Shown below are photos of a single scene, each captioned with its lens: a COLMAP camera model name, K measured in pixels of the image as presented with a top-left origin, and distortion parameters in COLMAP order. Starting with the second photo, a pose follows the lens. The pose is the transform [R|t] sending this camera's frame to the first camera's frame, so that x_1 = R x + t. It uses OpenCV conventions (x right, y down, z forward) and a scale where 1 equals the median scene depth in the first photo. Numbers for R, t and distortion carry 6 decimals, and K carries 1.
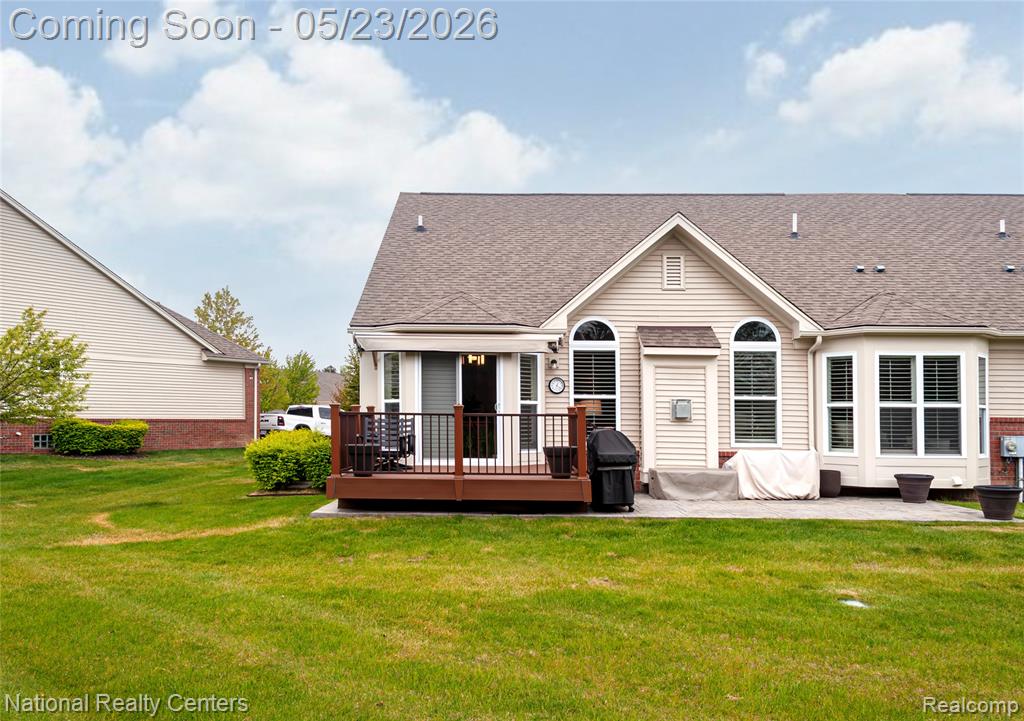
lens RADIAL K [[805.1, 0, 511.9], [0, 805.1, 400.0], [0, 0, 1]] dist [0.004829, 0.000454]
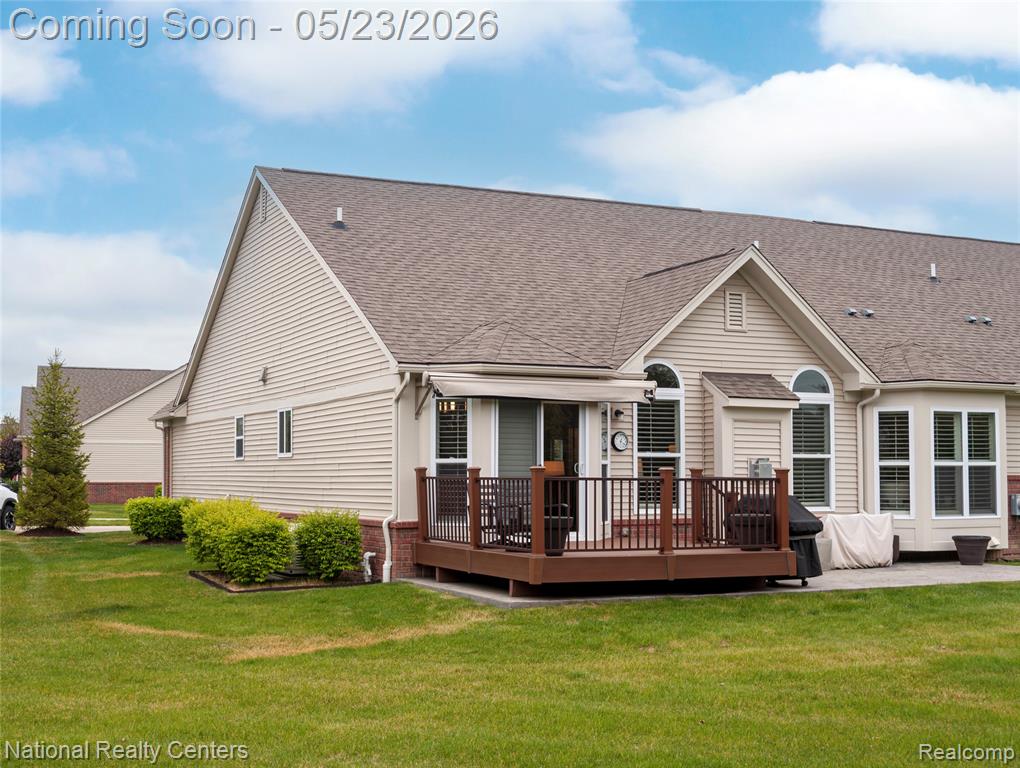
lens RADIAL K [[1166.4, 0, 510.0], [0, 1166.4, 384.0], [0, 0, 1]] dist [-0.099897, 0.013414]
pose [[0.923603, 0.024841, 0.382544, -0.516041], [-0.004214, 0.998496, -0.054662, -0.011191], [-0.383327, 0.048874, 0.922319, -0.058257]]
